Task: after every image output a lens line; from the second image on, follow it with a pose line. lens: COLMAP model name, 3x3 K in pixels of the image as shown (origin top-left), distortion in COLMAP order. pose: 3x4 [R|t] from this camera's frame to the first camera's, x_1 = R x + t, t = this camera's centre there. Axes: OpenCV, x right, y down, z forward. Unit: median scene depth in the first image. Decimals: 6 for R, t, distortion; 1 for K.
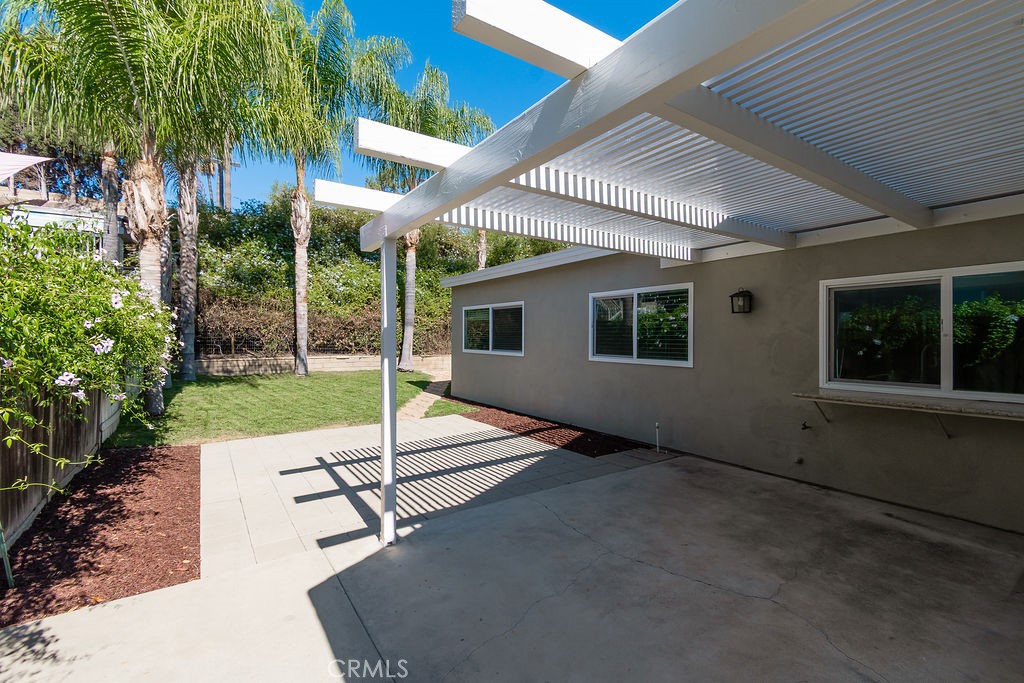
lens RADIAL K [[455.2, 0, 511.8], [0, 455.2, 332.4], [0, 0, 1]] dist [0.004886, -0.001527]
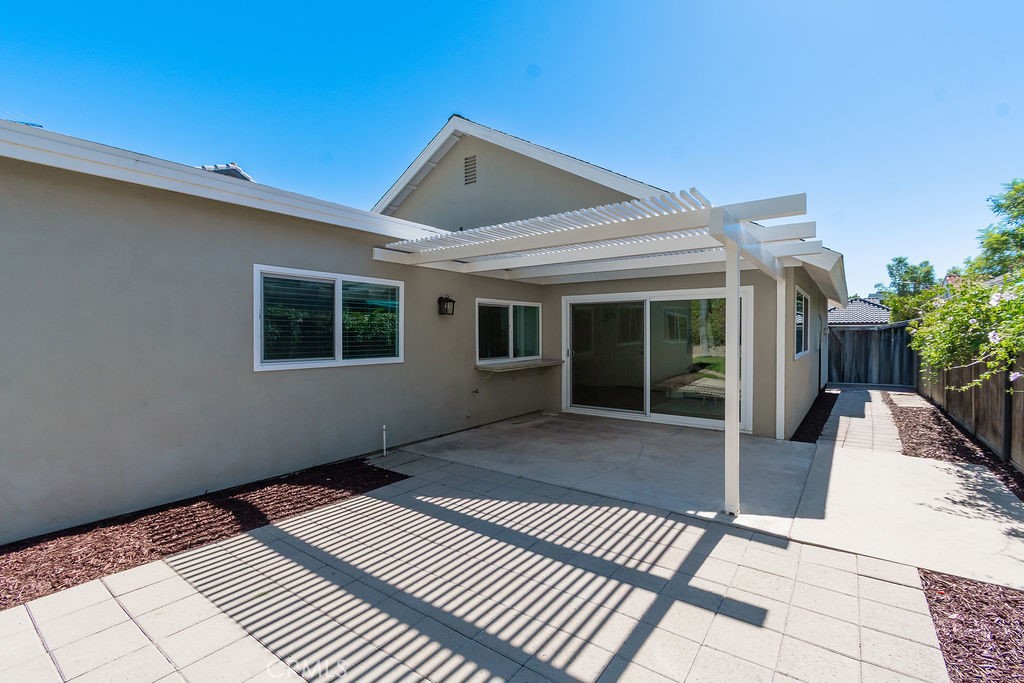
lens RADIAL K [[455.2, 0, 508.2], [0, 455.2, 335.9], [0, 0, 1]] dist [0.004886, -0.001527]
pose [[-0.327019, -0.005205, 0.945003, -0.759290], [-0.008266, 0.999962, 0.002648, 0.011978], [-0.944982, -0.006945, -0.327050, 1.245204]]
